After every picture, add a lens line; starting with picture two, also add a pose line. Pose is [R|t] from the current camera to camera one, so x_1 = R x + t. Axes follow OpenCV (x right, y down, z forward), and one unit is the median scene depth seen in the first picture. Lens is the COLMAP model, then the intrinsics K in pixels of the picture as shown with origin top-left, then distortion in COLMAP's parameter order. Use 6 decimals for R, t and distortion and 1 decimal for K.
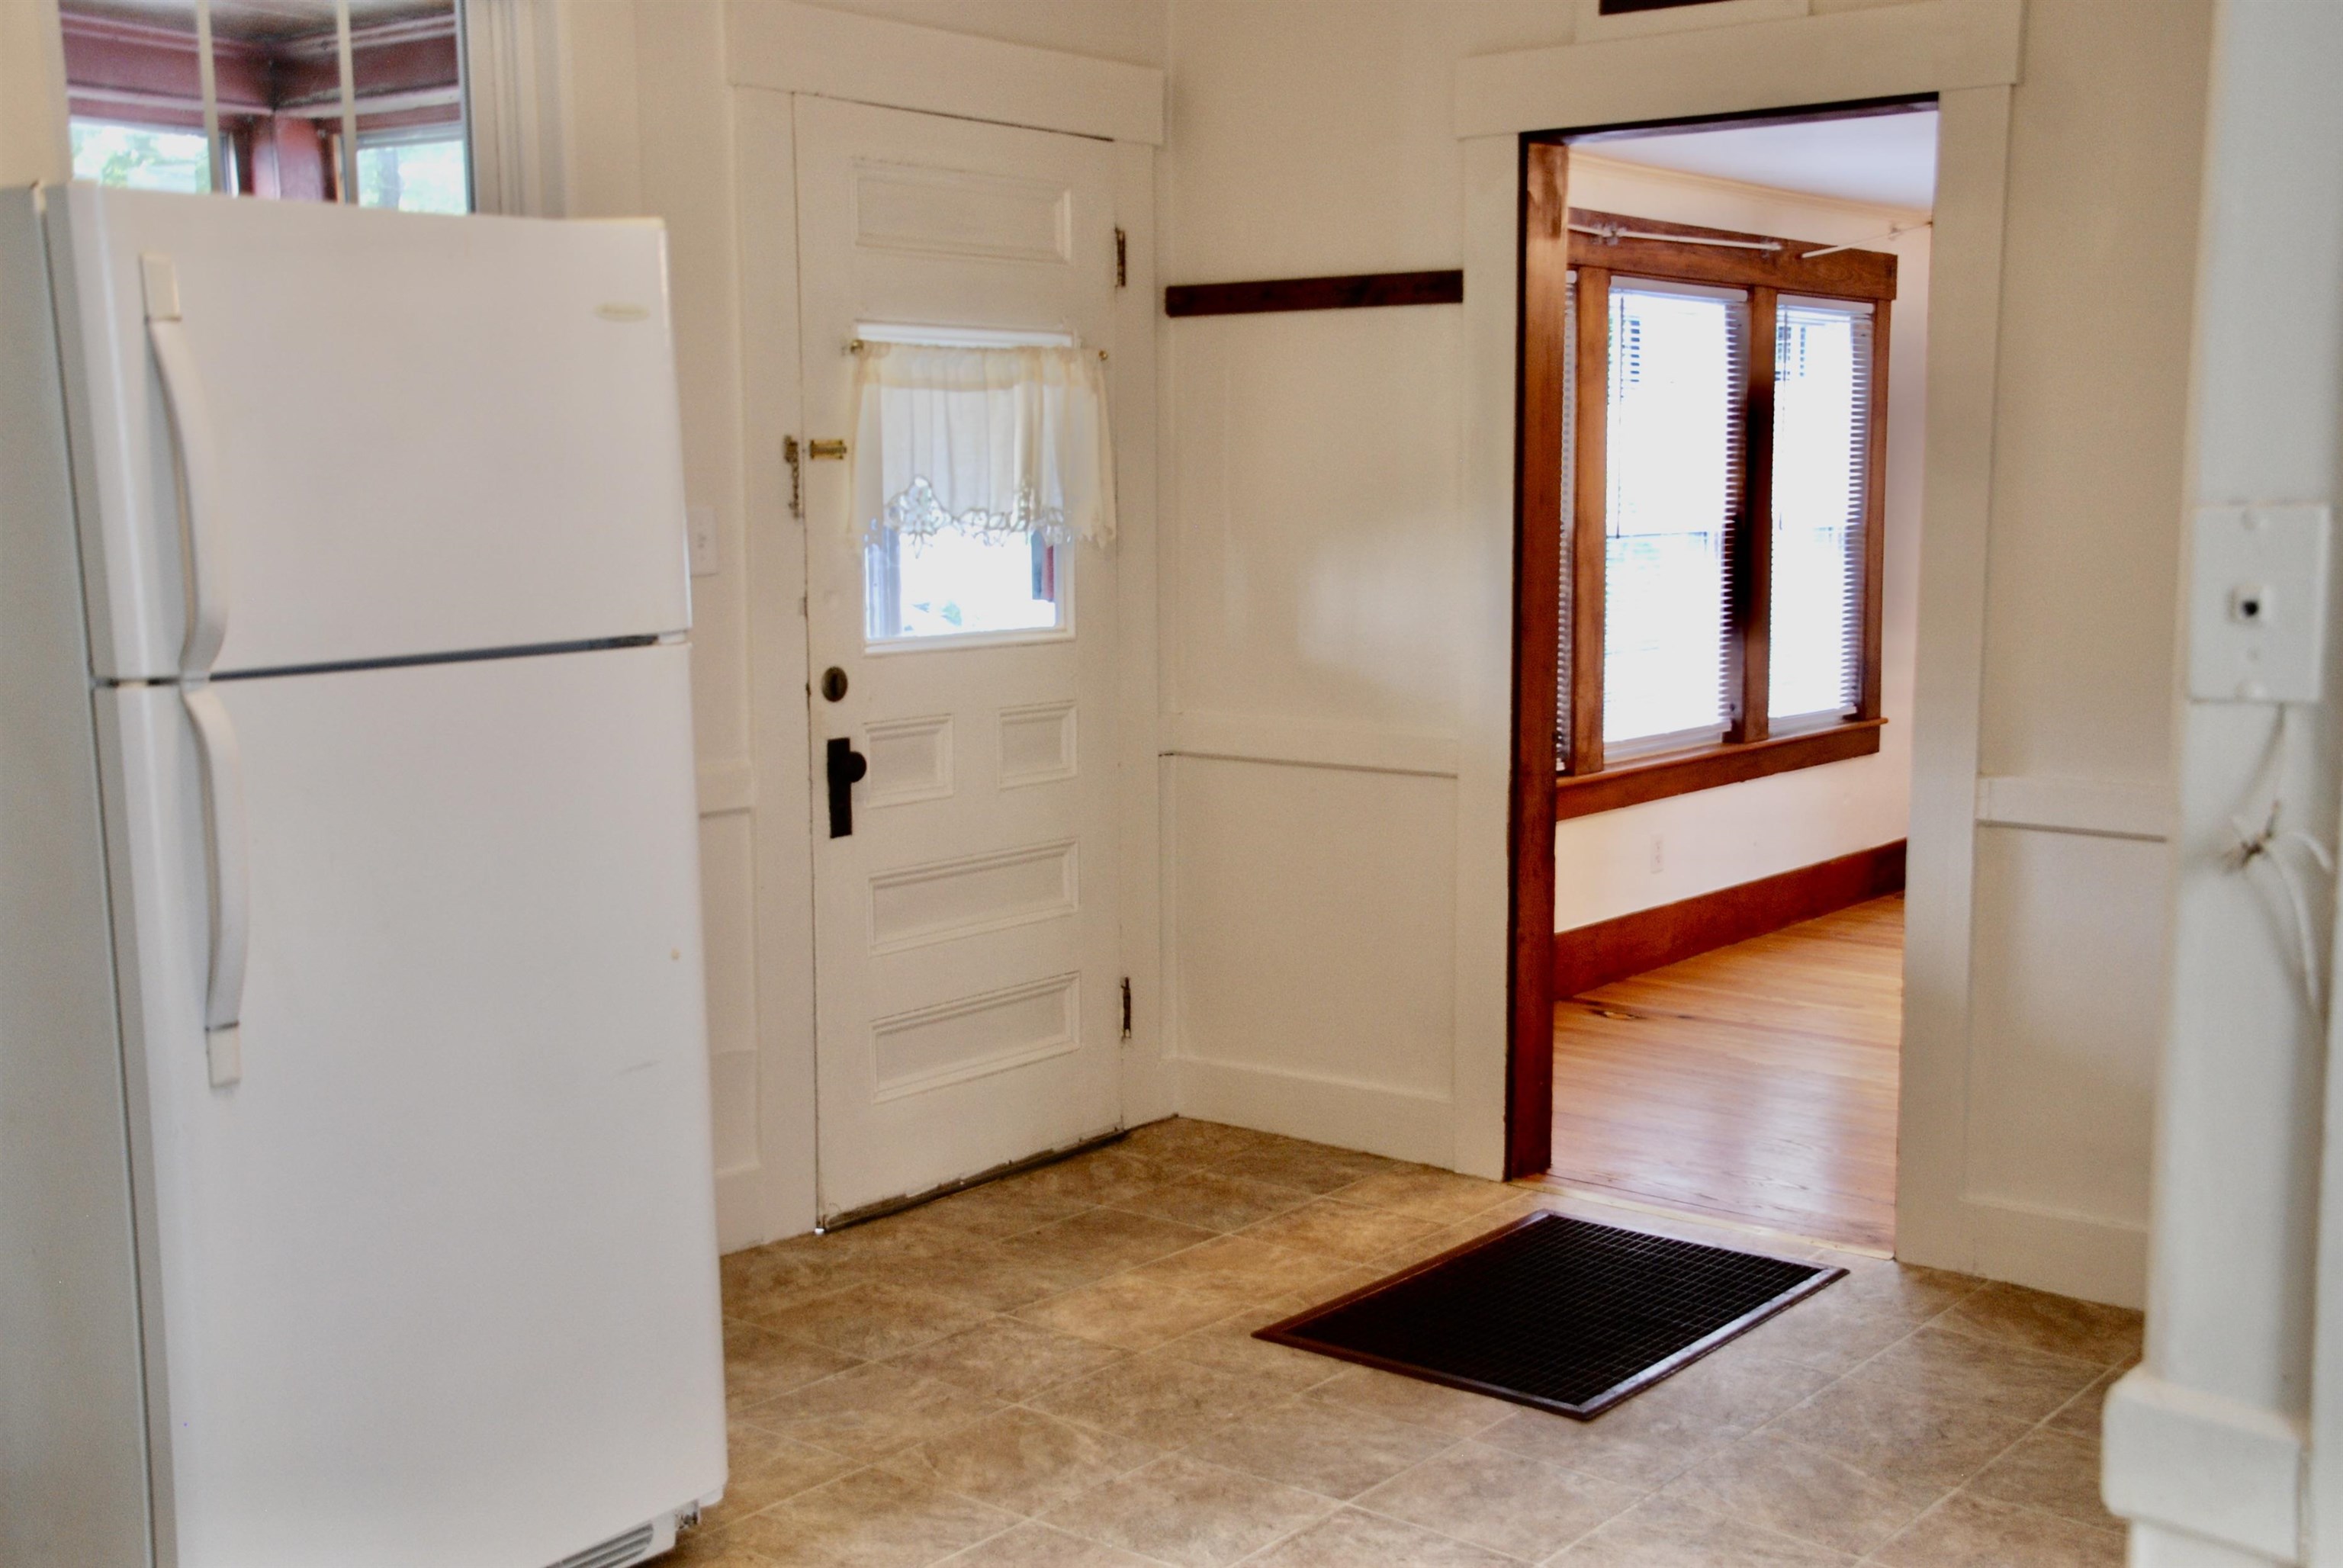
lens RADIAL K [[2599.5, 0, 1172.6], [0, 2599.5, 786.5], [0, 0, 1]] dist [0.051953, 0.000000]
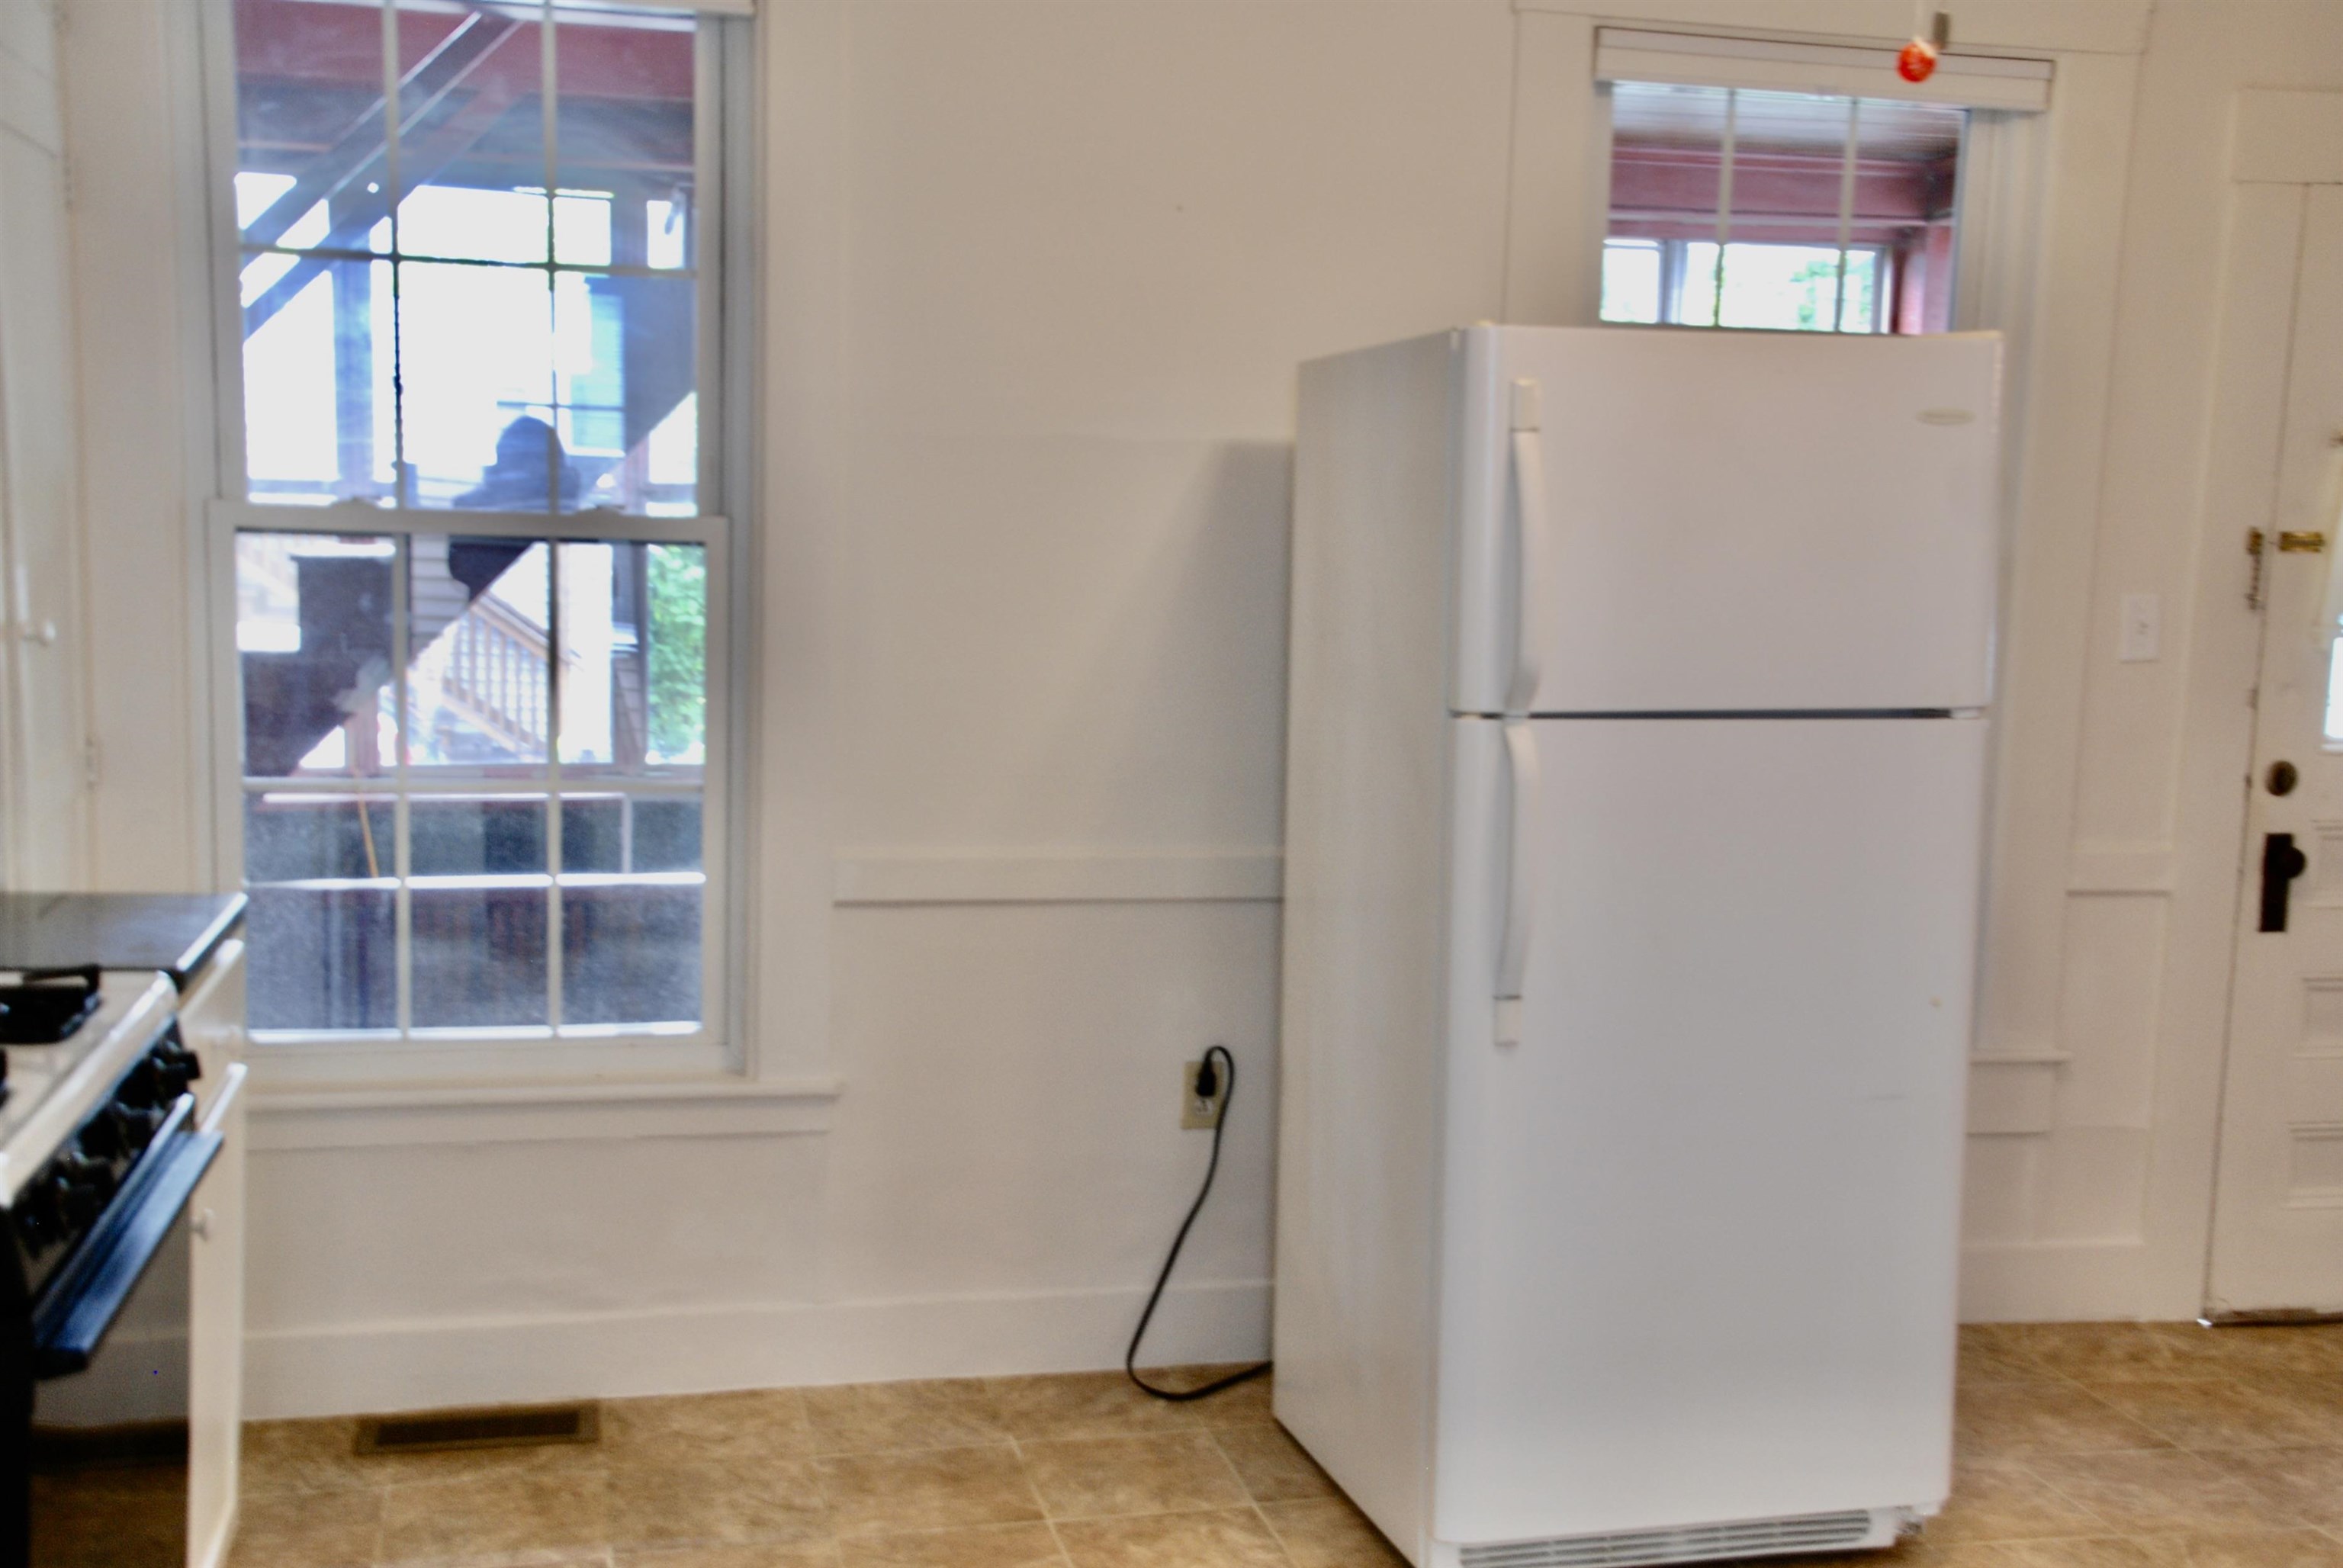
lens RADIAL K [[2599.5, 0, 1176.5], [0, 2599.5, 789.2], [0, 0, 1]] dist [0.051953, 0.000000]
pose [[0.768257, 0.087449, -0.634140, 0.193714], [-0.104741, 0.994447, 0.010243, -0.001576], [0.631515, 0.058551, 0.773150, -0.038801]]
